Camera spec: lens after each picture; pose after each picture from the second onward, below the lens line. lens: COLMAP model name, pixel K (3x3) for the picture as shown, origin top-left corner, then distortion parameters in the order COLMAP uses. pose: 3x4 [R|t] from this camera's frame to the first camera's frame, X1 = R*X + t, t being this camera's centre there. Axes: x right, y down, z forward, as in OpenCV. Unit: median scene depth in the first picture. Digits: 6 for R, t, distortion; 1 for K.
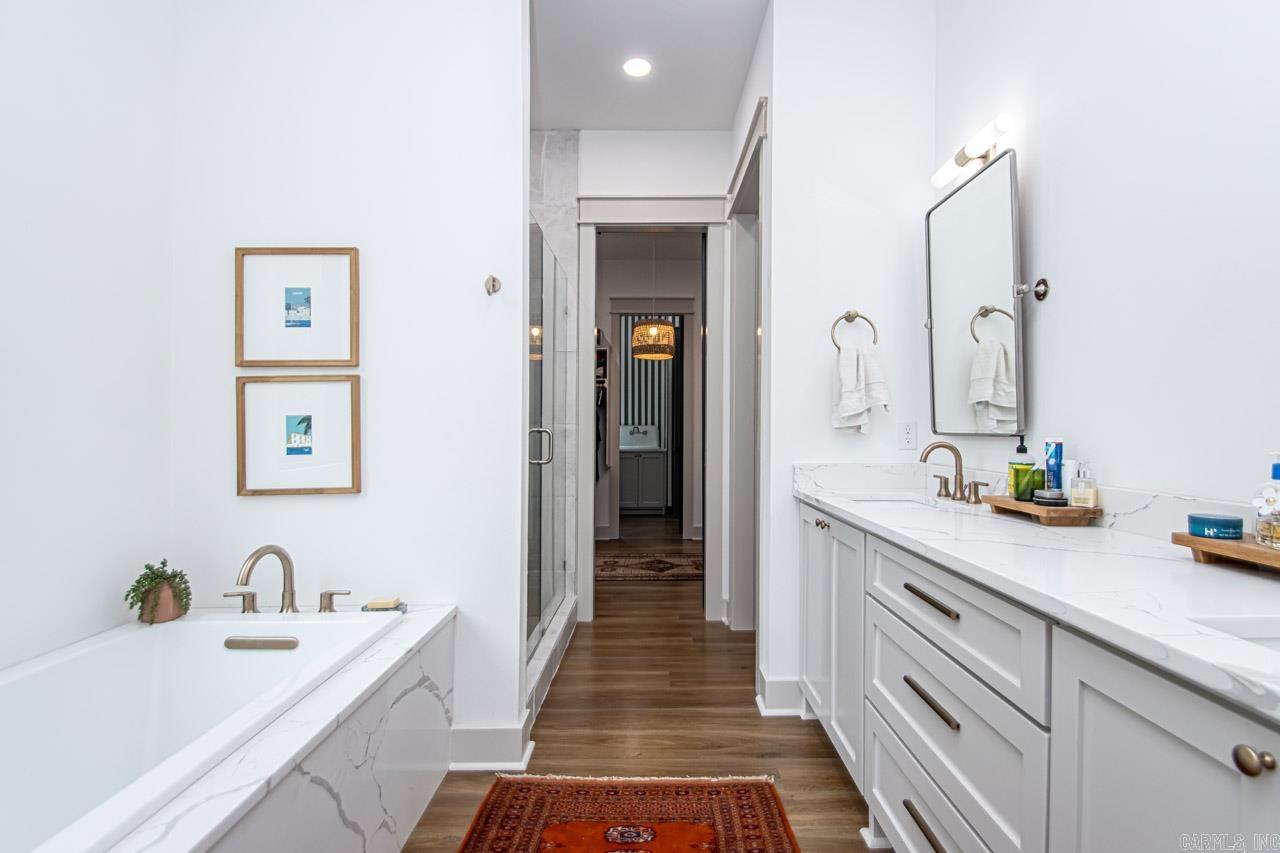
lens RADIAL K [[595.3, 0, 658.4], [0, 595.3, 419.6], [0, 0, 1]] dist [0.024285, -0.018394]
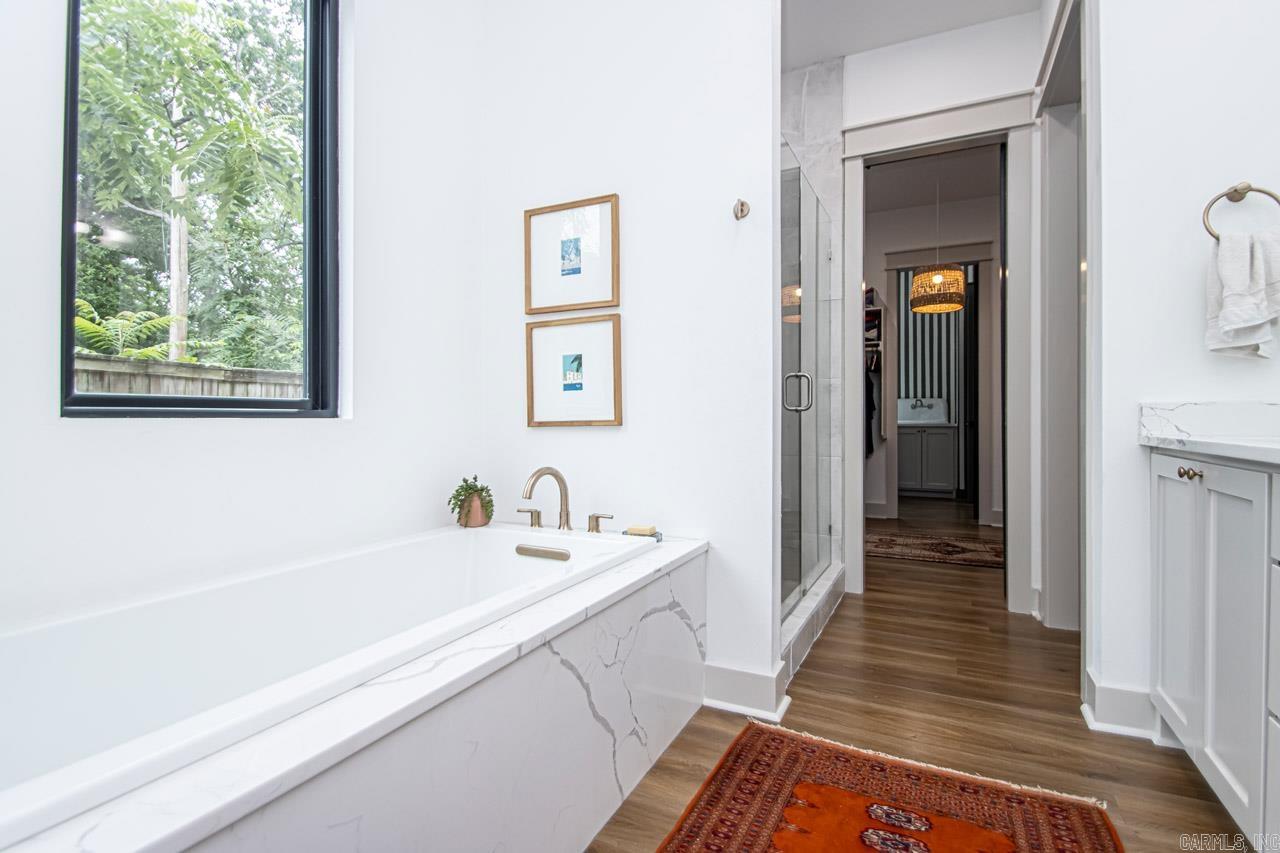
lens RADIAL K [[604.7, 0, 652.1], [0, 604.7, 406.0], [0, 0, 1]] dist [0.025733, -0.021587]
pose [[0.898352, -0.007921, -0.439205, 0.016663], [0.011423, 0.999921, 0.005331, 0.077774], [0.439128, -0.009806, 0.898371, 0.062926]]
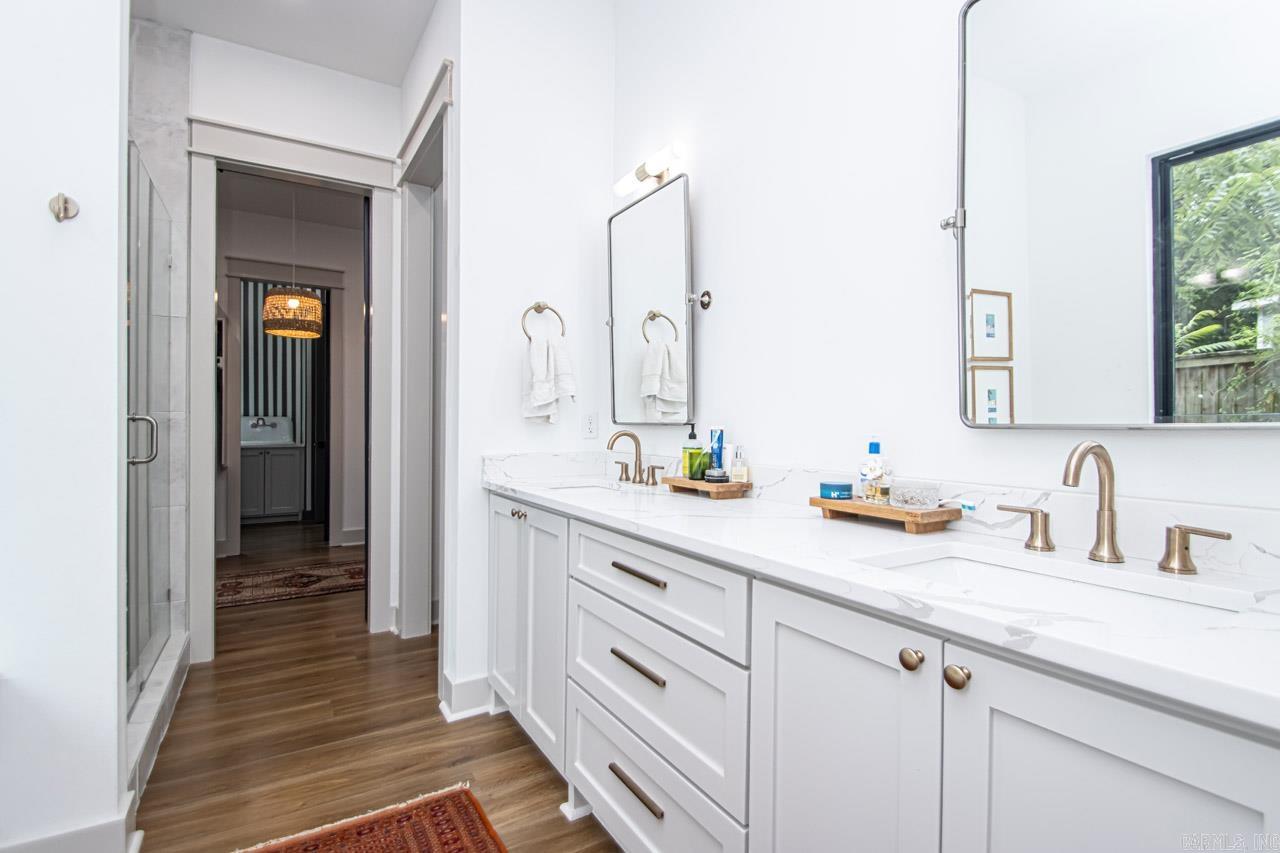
lens RADIAL K [[597.1, 0, 649.5], [0, 597.1, 425.7], [0, 0, 1]] dist [0.023220, -0.020905]
pose [[0.855237, 0.001672, 0.518234, -0.051043], [-0.012524, 0.999769, 0.017442, 0.008230], [-0.518086, -0.021408, 0.855061, 0.040374]]
